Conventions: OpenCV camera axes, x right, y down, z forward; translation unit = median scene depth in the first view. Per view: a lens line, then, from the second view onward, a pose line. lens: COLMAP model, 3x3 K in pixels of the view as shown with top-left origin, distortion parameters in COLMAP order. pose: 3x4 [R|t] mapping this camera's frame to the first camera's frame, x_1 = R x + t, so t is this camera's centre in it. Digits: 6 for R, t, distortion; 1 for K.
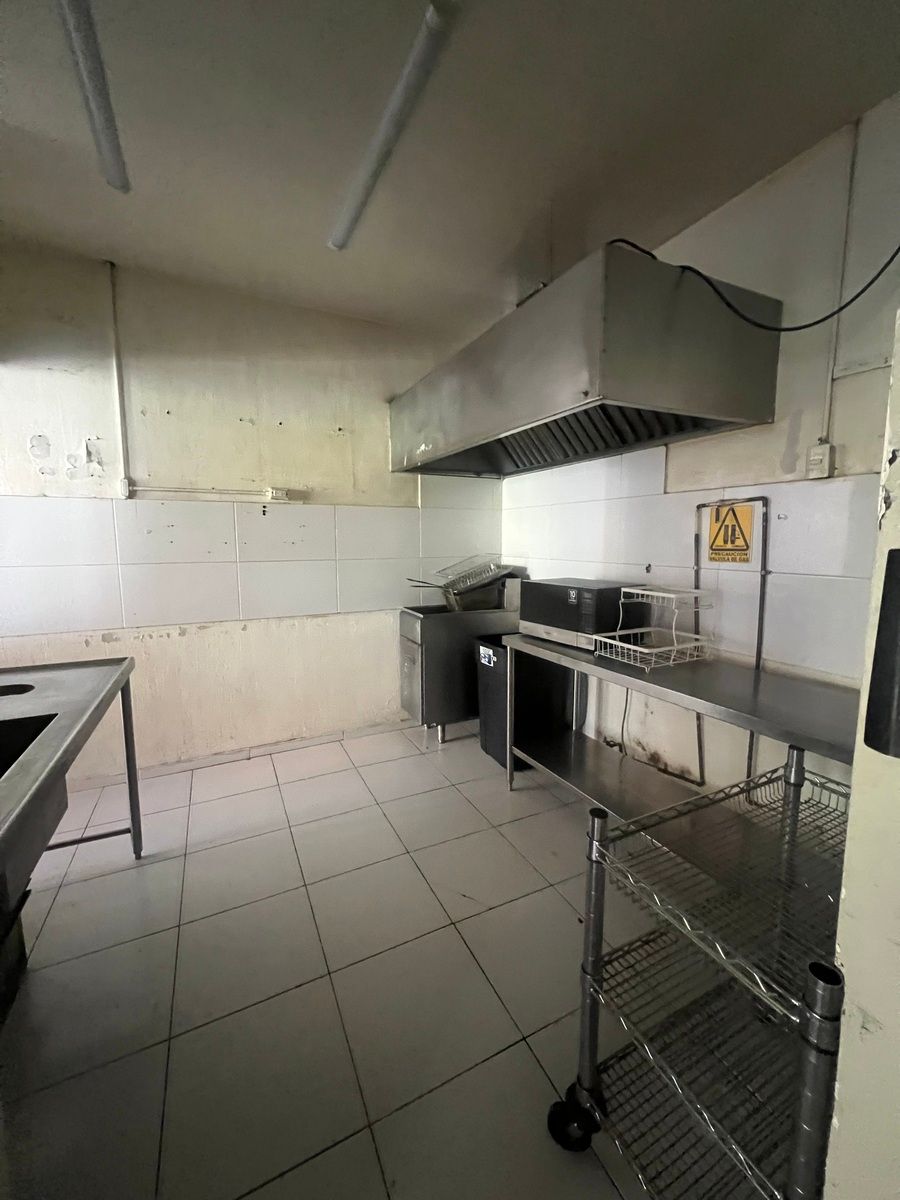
lens RADIAL K [[481.3, 0, 450.0], [0, 481.3, 600.0], [0, 0, 1]] dist [-0.002259, -0.000123]
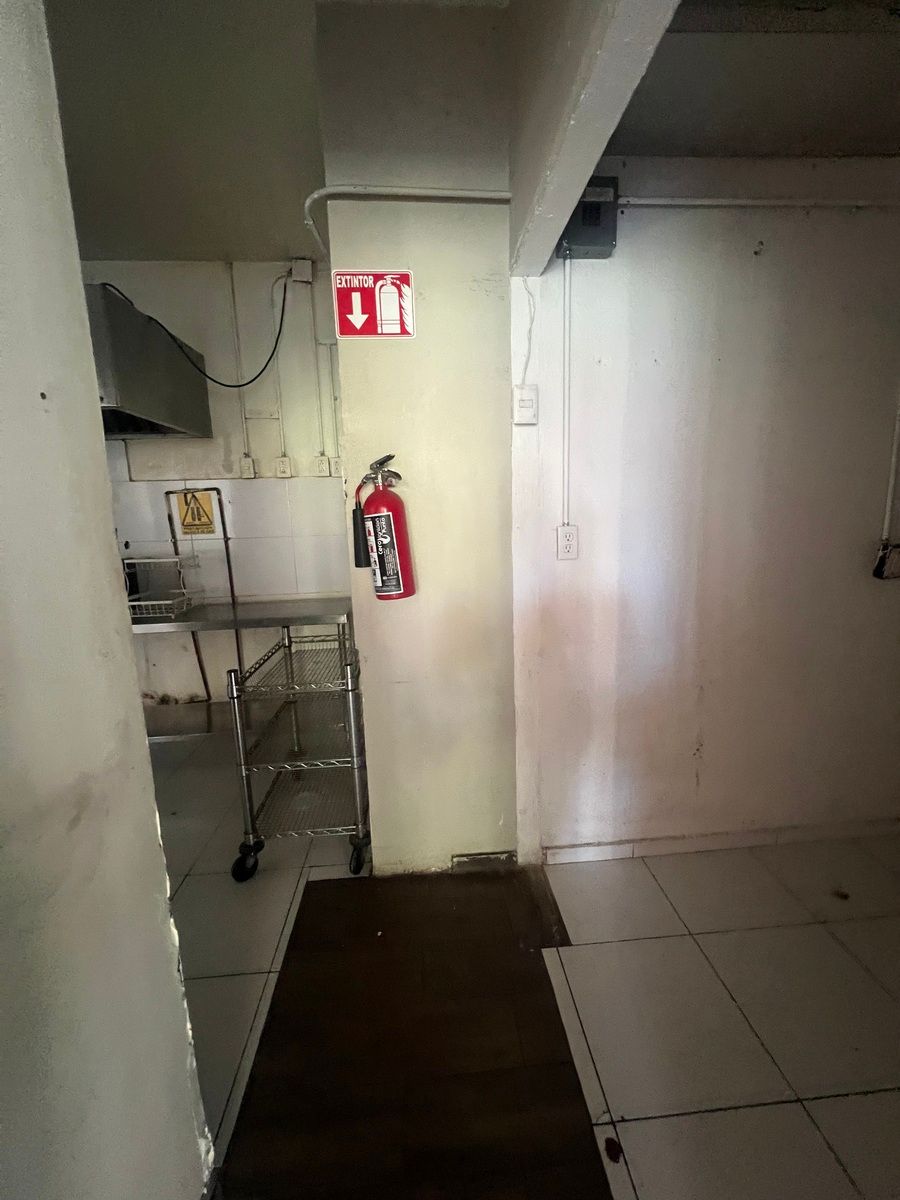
lens RADIAL K [[481.3, 0, 450.0], [0, 481.3, 600.0], [0, 0, 1]] dist [-0.002259, -0.000123]
pose [[0.388716, -0.166799, 0.906134, -0.443672], [0.143526, 0.982433, 0.119274, 0.048308], [-0.910110, 0.083690, 0.405827, -0.215244]]
